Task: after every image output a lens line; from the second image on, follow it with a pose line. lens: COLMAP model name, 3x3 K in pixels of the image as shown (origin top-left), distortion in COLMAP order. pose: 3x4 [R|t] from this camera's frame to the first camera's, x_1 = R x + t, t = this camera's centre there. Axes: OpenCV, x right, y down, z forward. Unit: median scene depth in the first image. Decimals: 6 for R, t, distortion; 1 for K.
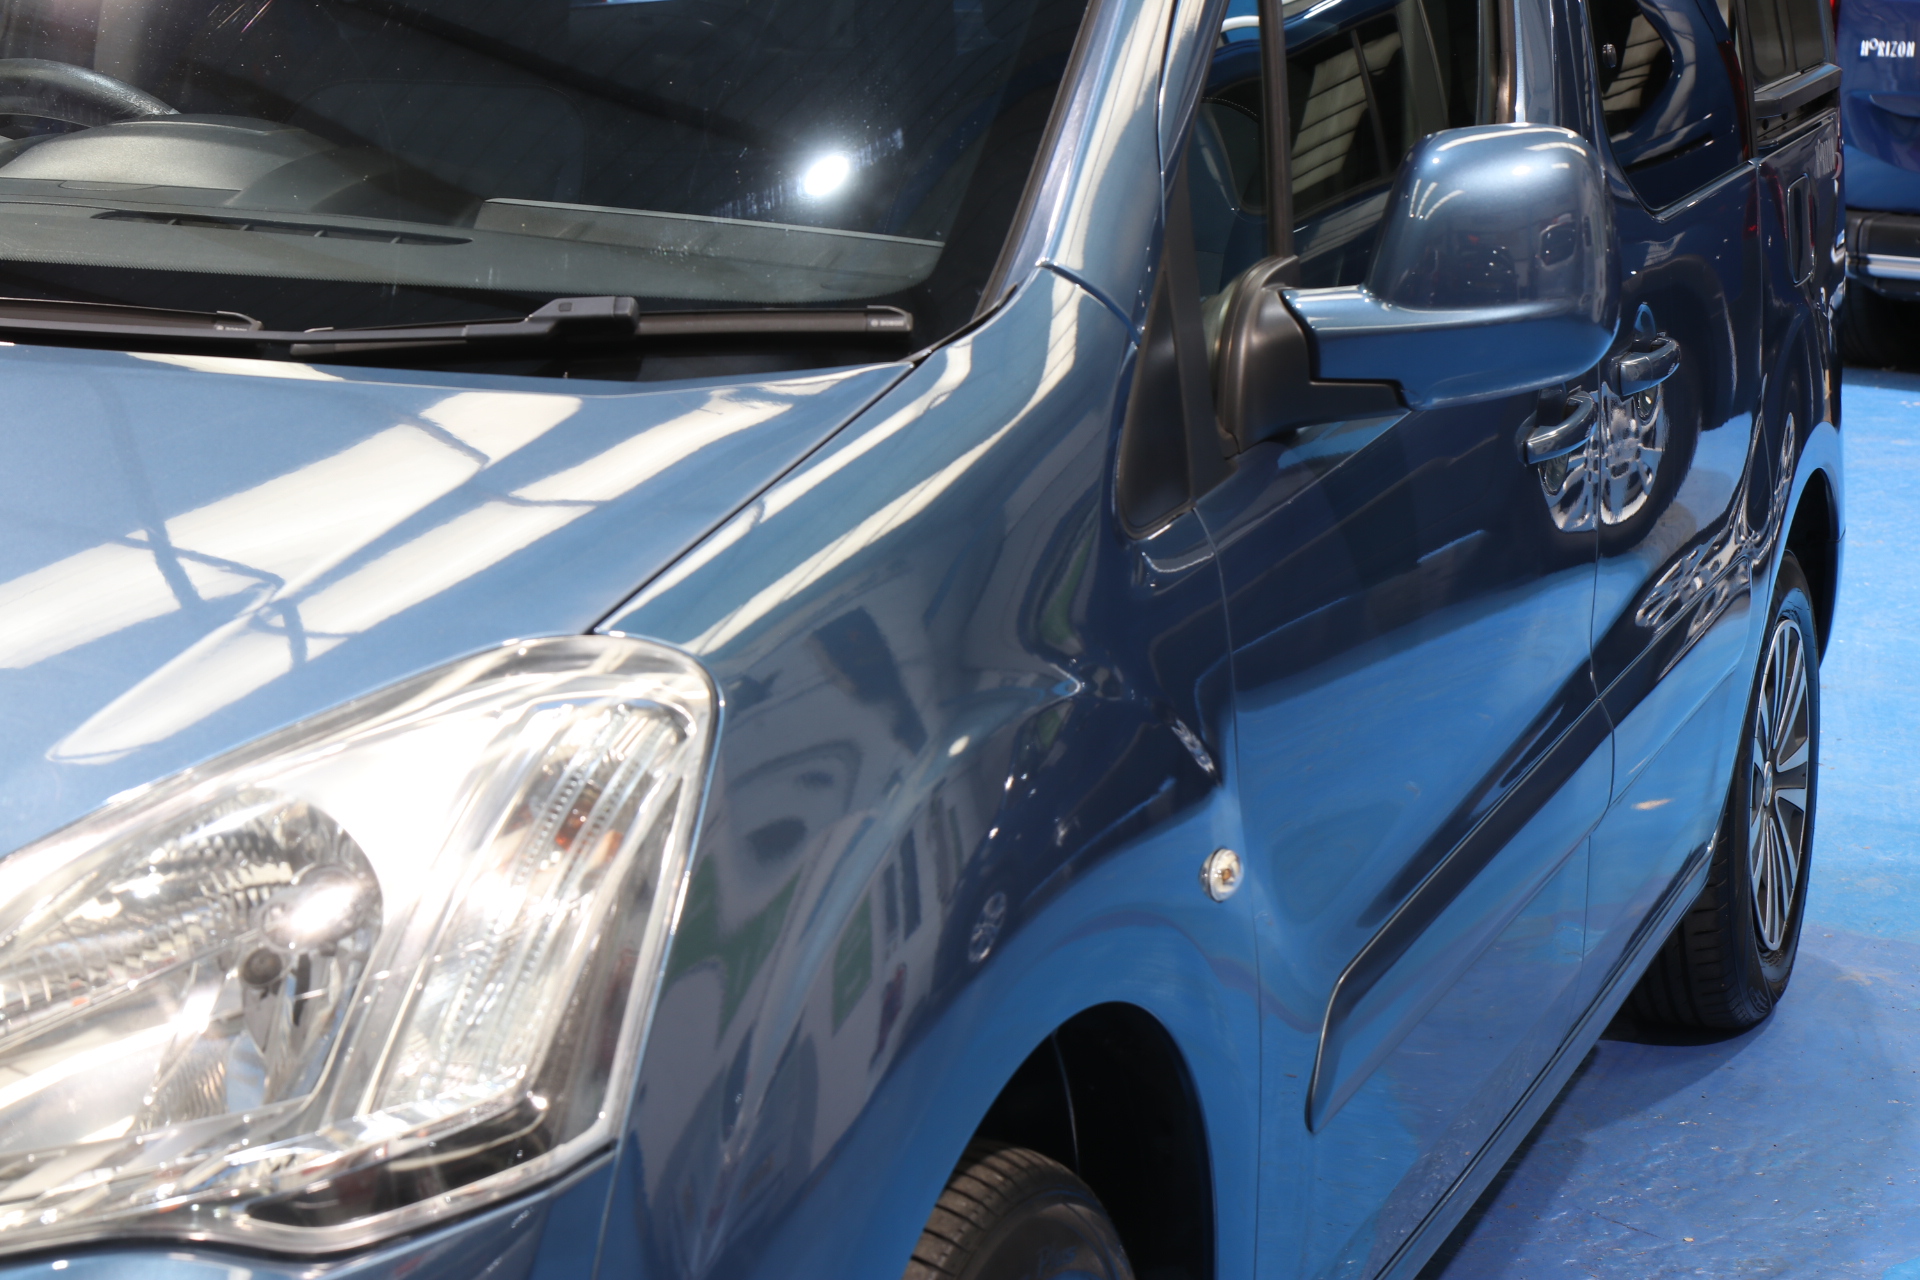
lens RADIAL K [[3702.0, 0, 963.2], [0, 3702.0, 647.8], [0, 0, 1]] dist [0.250151, 0.000000]
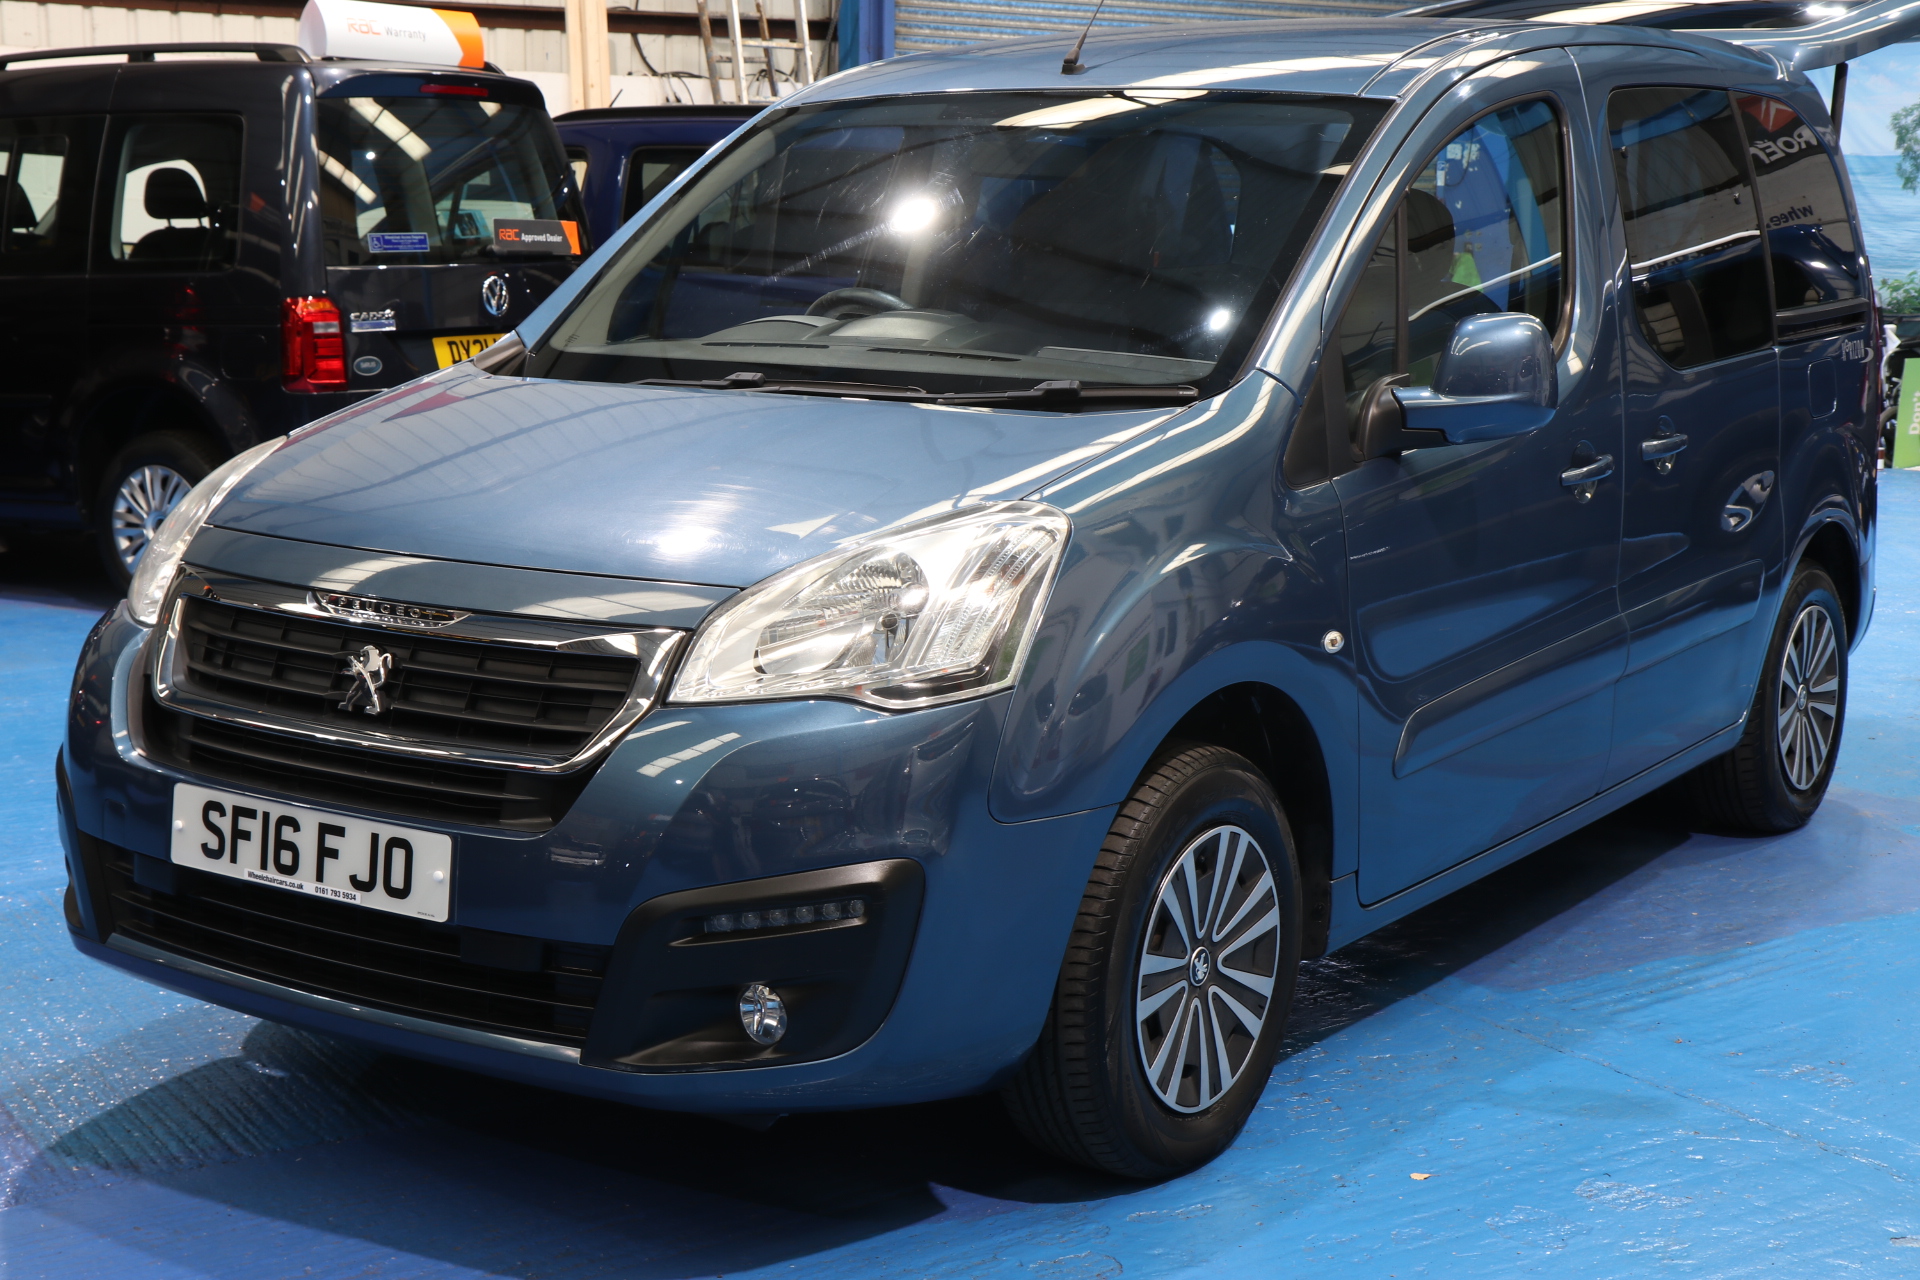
lens RADIAL K [[2434.7, 0, 956.6], [0, 2434.7, 638.1], [0, 0, 1]] dist [0.043683, 0.000000]
pose [[0.973520, 0.035502, -0.225827, 0.166717], [-0.040007, 0.999081, -0.015403, 0.083222], [0.225073, 0.024030, 0.974046, -0.450302]]
